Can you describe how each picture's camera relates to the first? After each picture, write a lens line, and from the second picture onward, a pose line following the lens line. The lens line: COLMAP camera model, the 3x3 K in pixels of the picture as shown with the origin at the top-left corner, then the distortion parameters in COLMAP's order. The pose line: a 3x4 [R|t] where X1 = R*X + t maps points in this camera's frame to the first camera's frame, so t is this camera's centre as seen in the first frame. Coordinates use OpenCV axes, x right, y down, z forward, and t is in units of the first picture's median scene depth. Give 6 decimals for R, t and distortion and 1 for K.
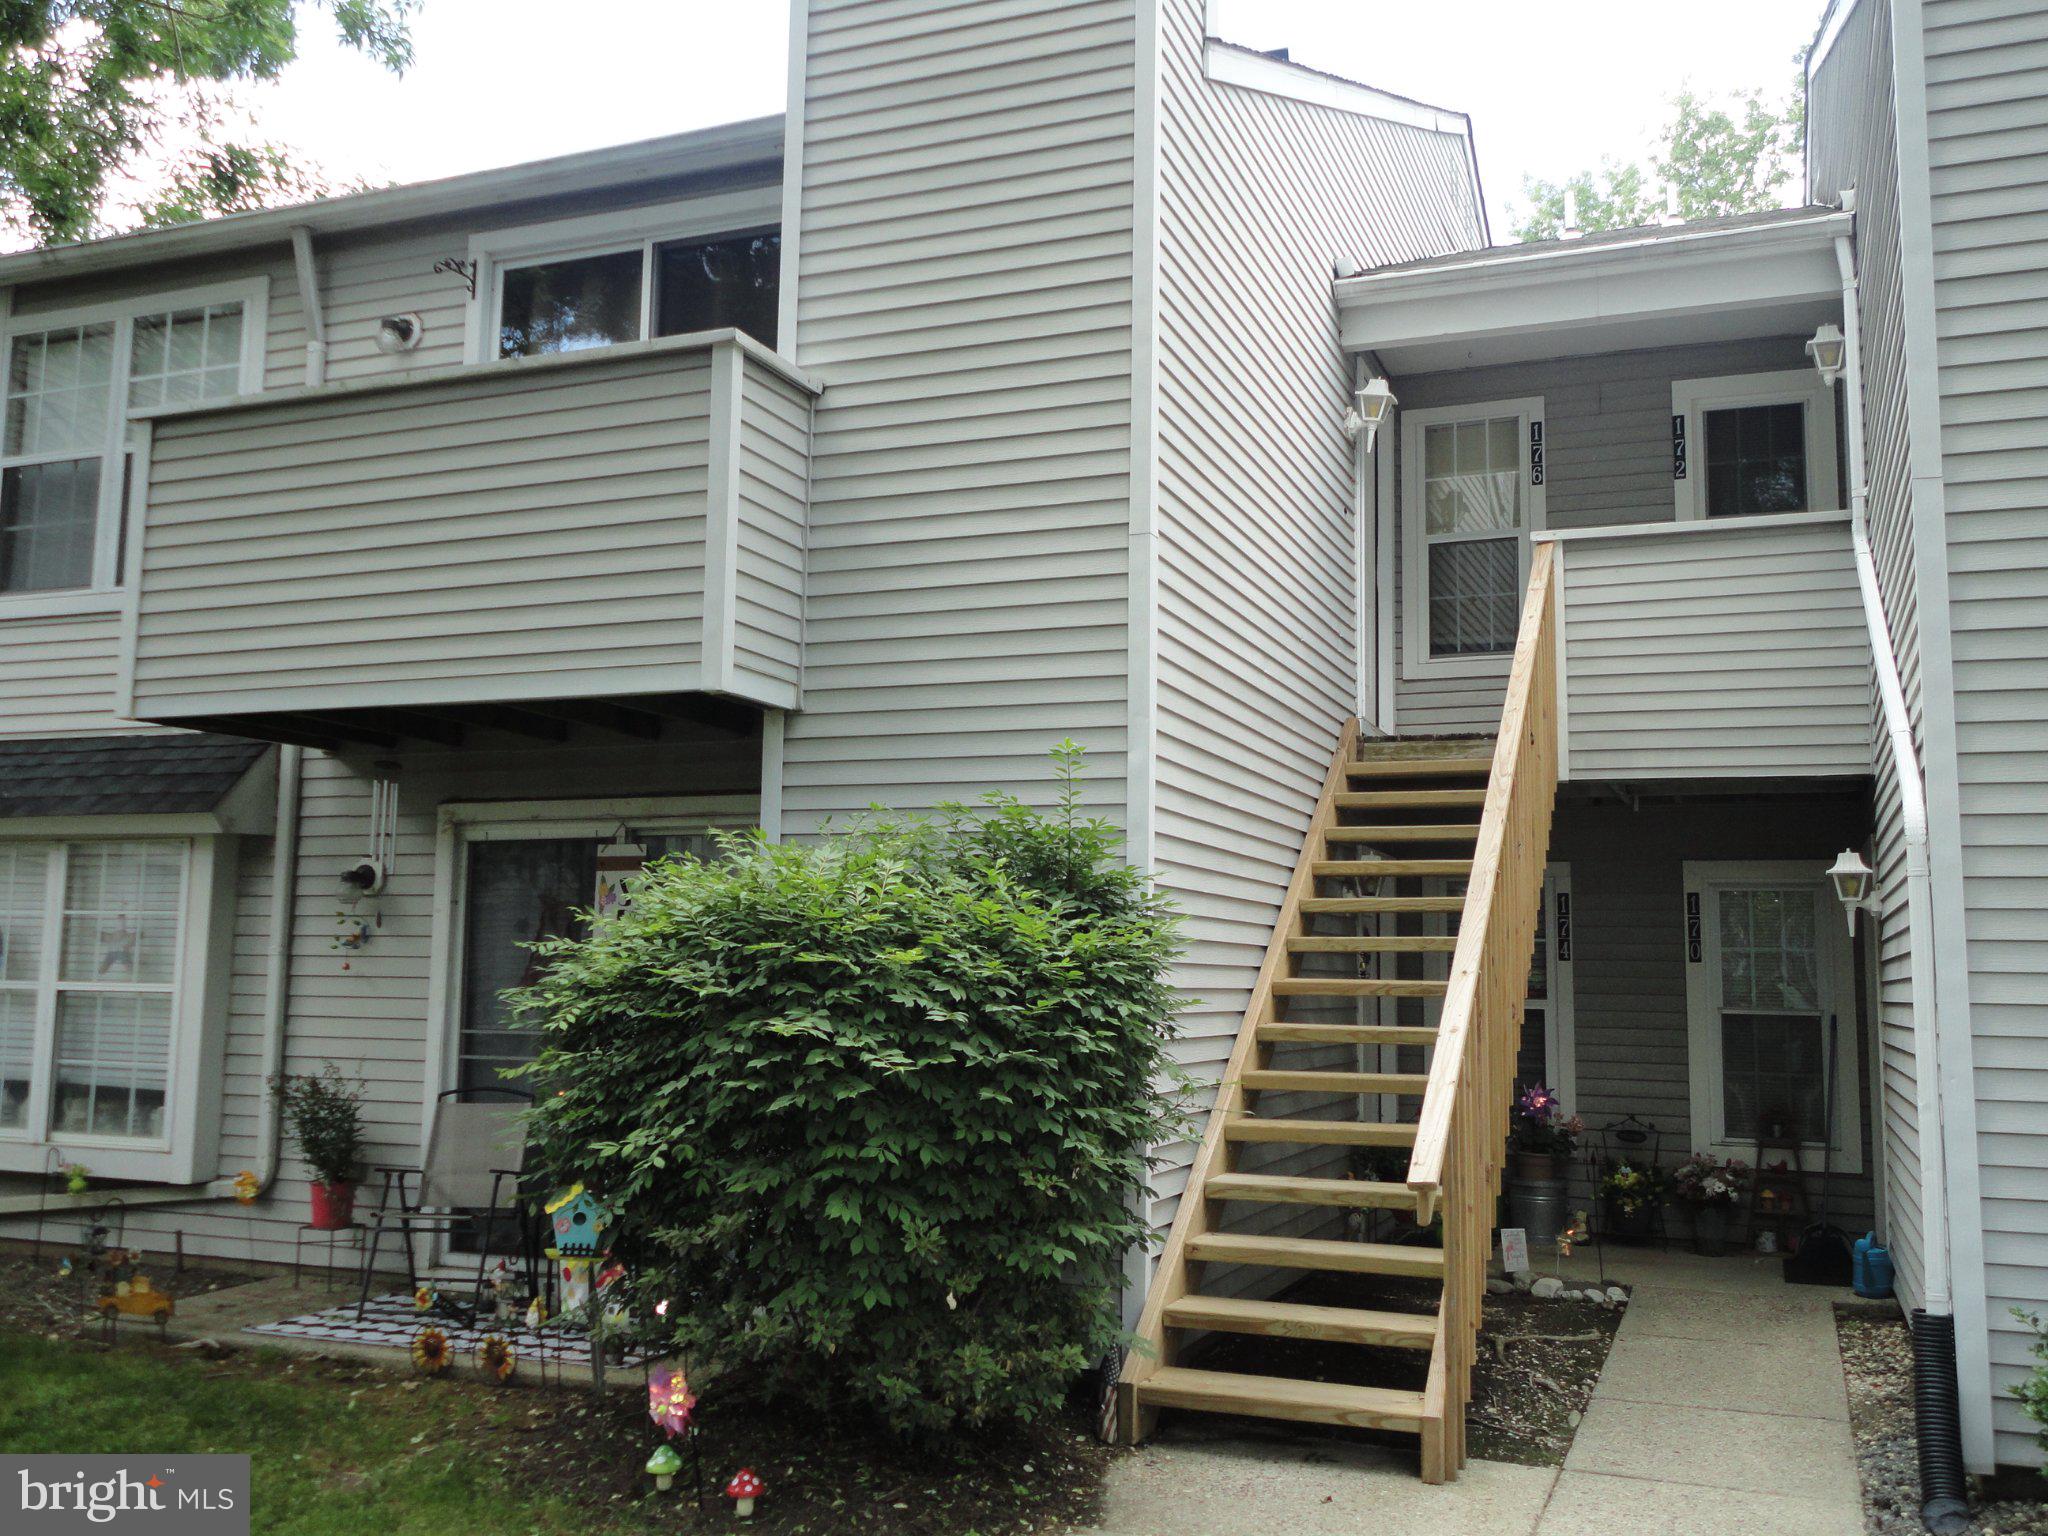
lens RADIAL K [[1839.6, 0, 1020.1], [0, 1839.6, 762.5], [0, 0, 1]] dist [-0.001345, 0.005310]
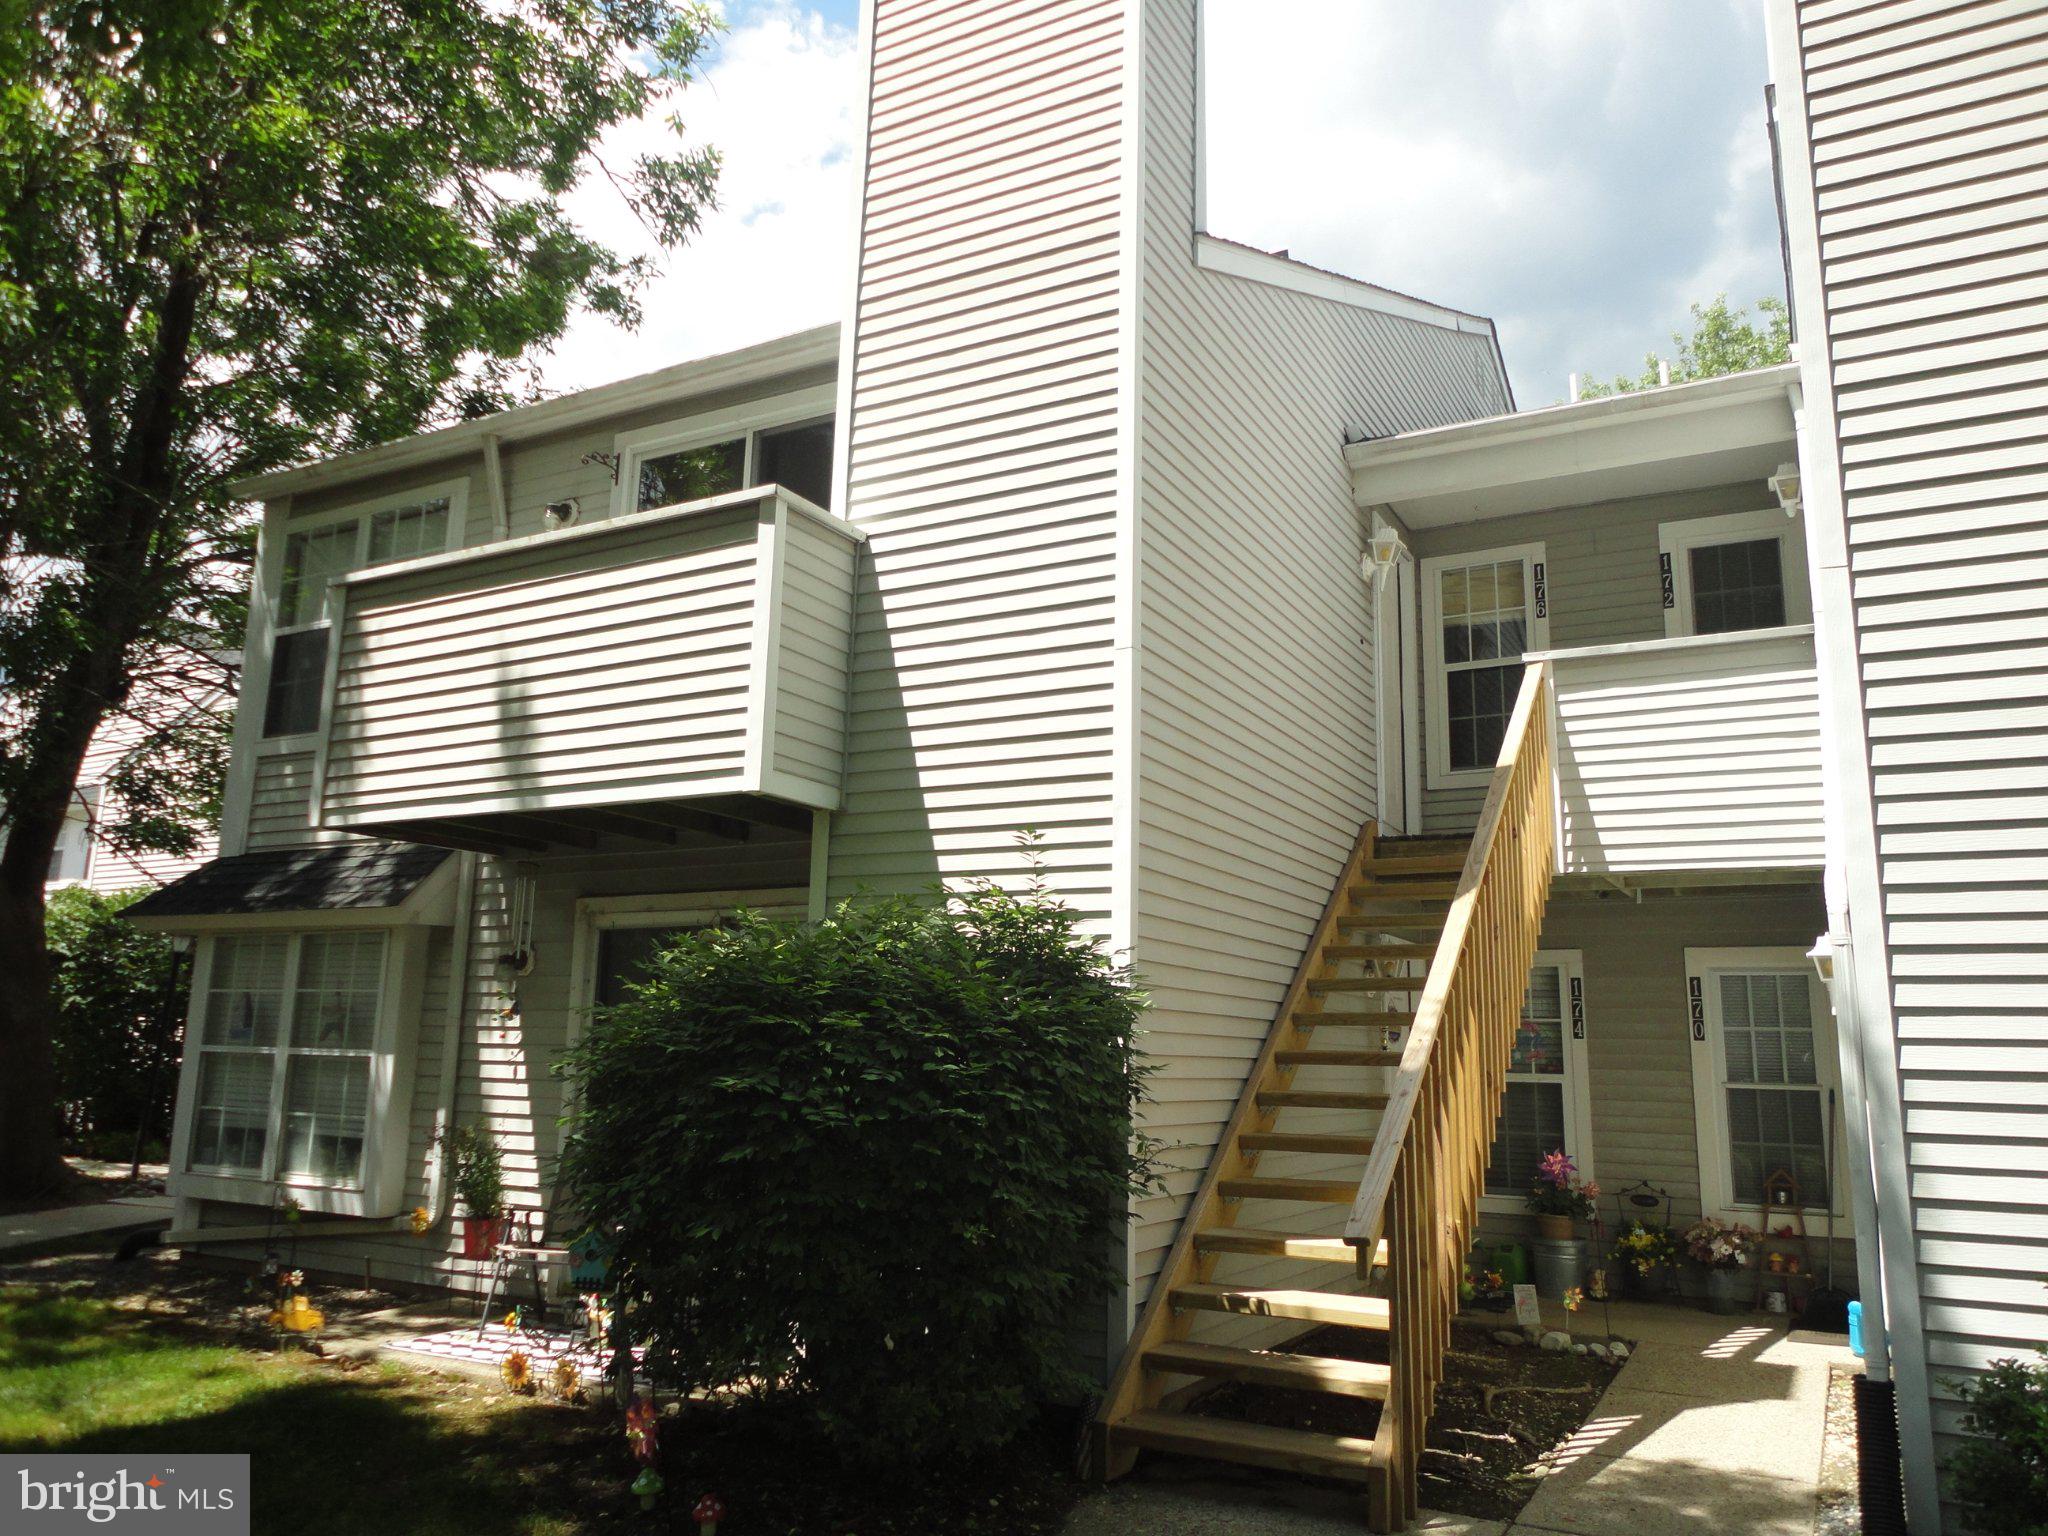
lens RADIAL K [[1478.7, 0, 1024.4], [0, 1478.7, 765.7], [0, 0, 1]] dist [-0.002016, -0.011817]
pose [[0.992661, -0.016508, -0.119795, 0.086880], [0.006758, 0.996663, -0.081345, 0.016102], [0.120739, 0.079938, 0.989461, 0.073754]]
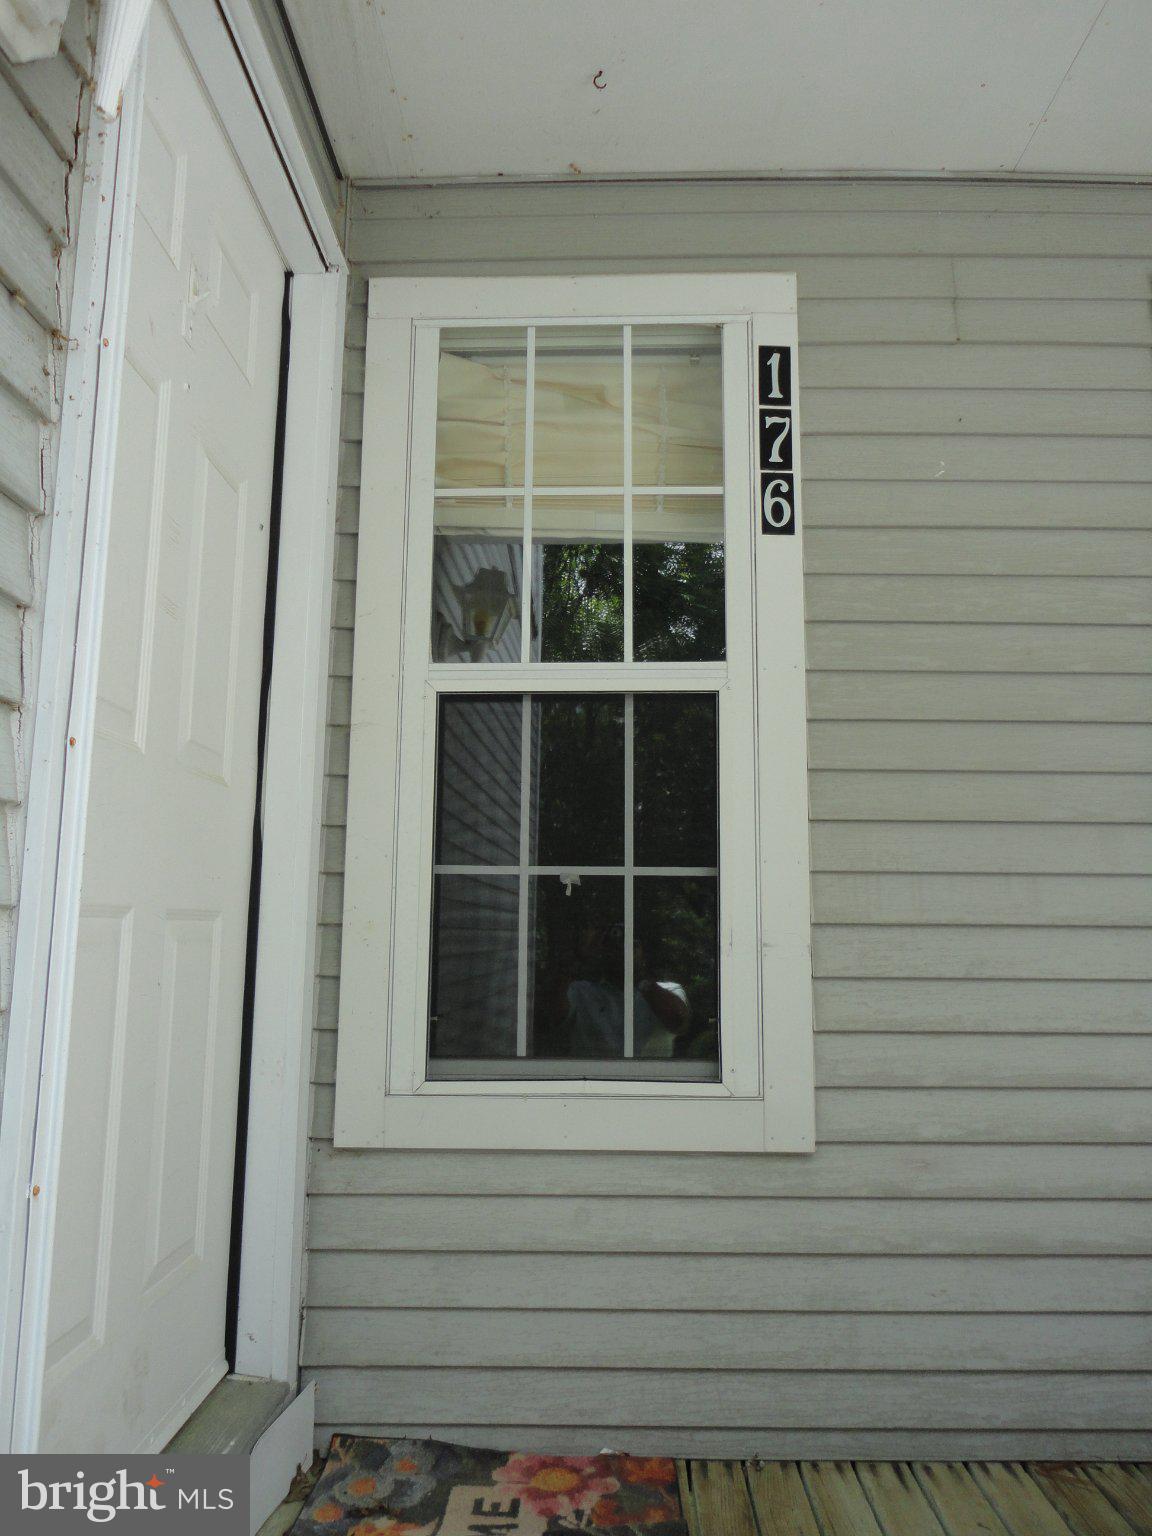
lens RADIAL K [[1109.1, 0, 573.9], [0, 1109.1, 765.2], [0, 0, 1]] dist [-0.002016, -0.011817]
pose [[0.935995, 0.048075, 0.348715, 0.223549], [-0.033631, 0.998312, -0.047361, -0.122996], [-0.350403, 0.032602, 0.936031, 1.020674]]
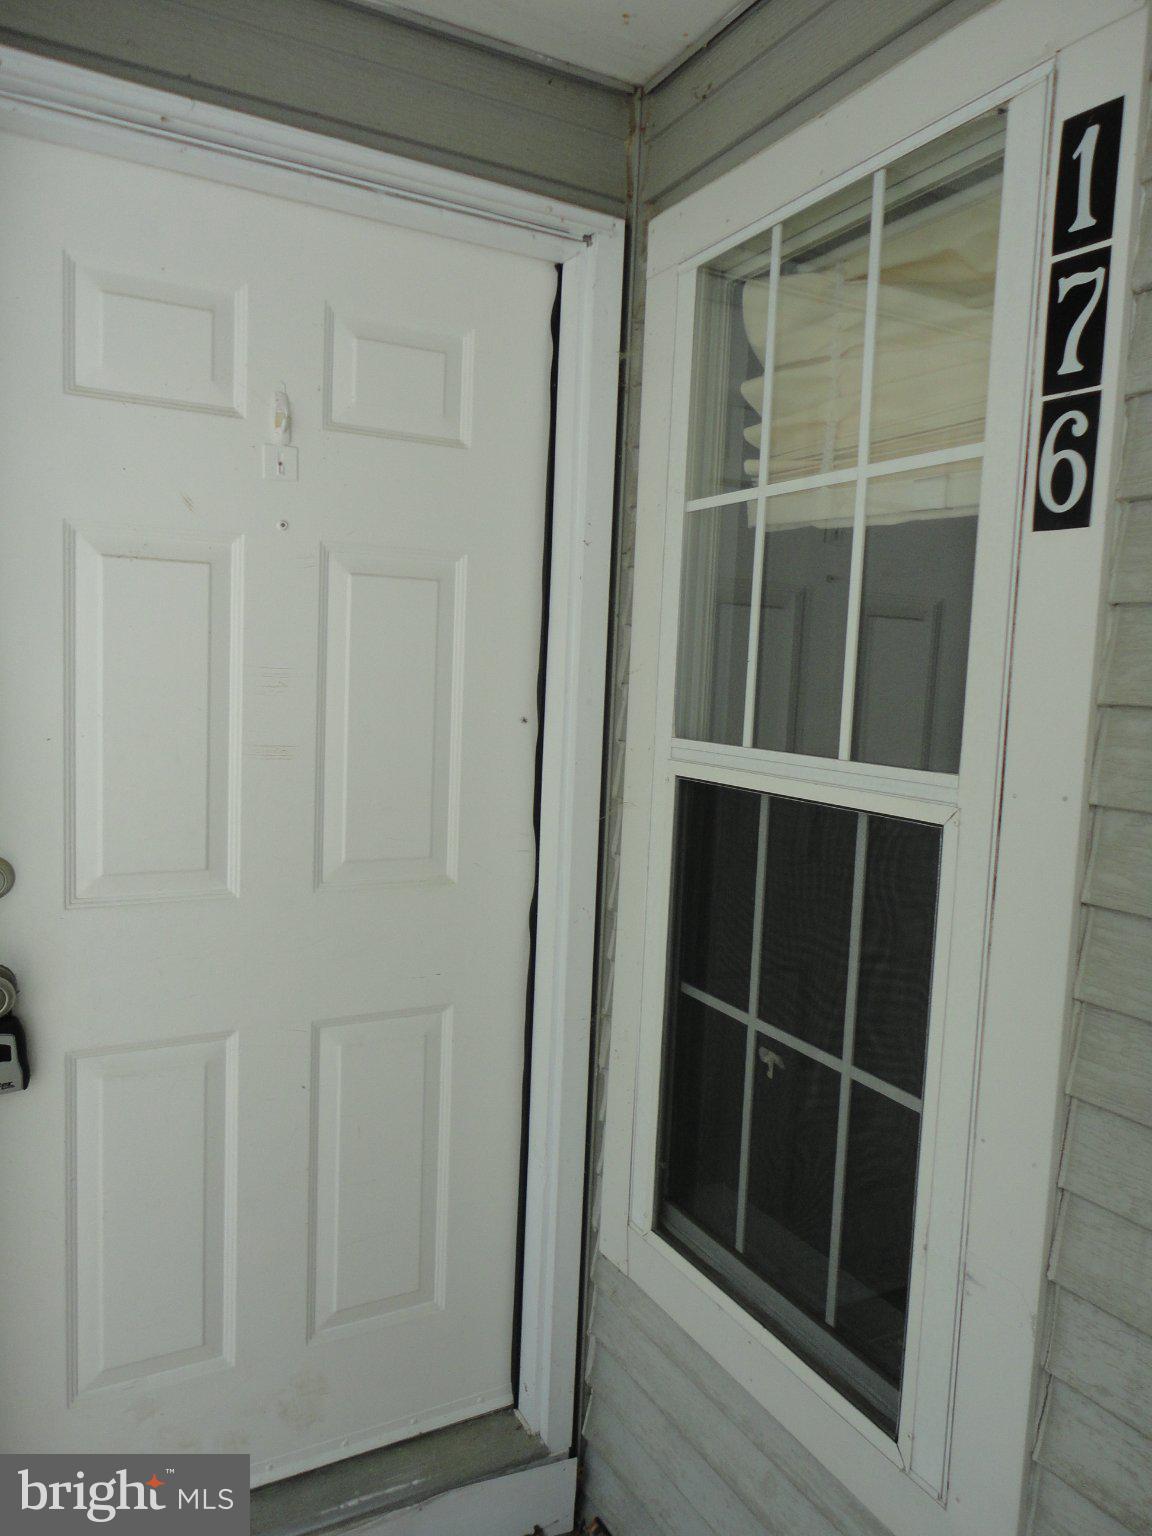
lens RADIAL K [[1109.1, 0, 571.8], [0, 1109.1, 770.8], [0, 0, 1]] dist [-0.002016, -0.011817]
pose [[0.766931, 0.078252, -0.636941, 0.382127], [0.036458, 0.985621, 0.164989, -0.180710], [0.640694, -0.149757, 0.753050, 1.098037]]
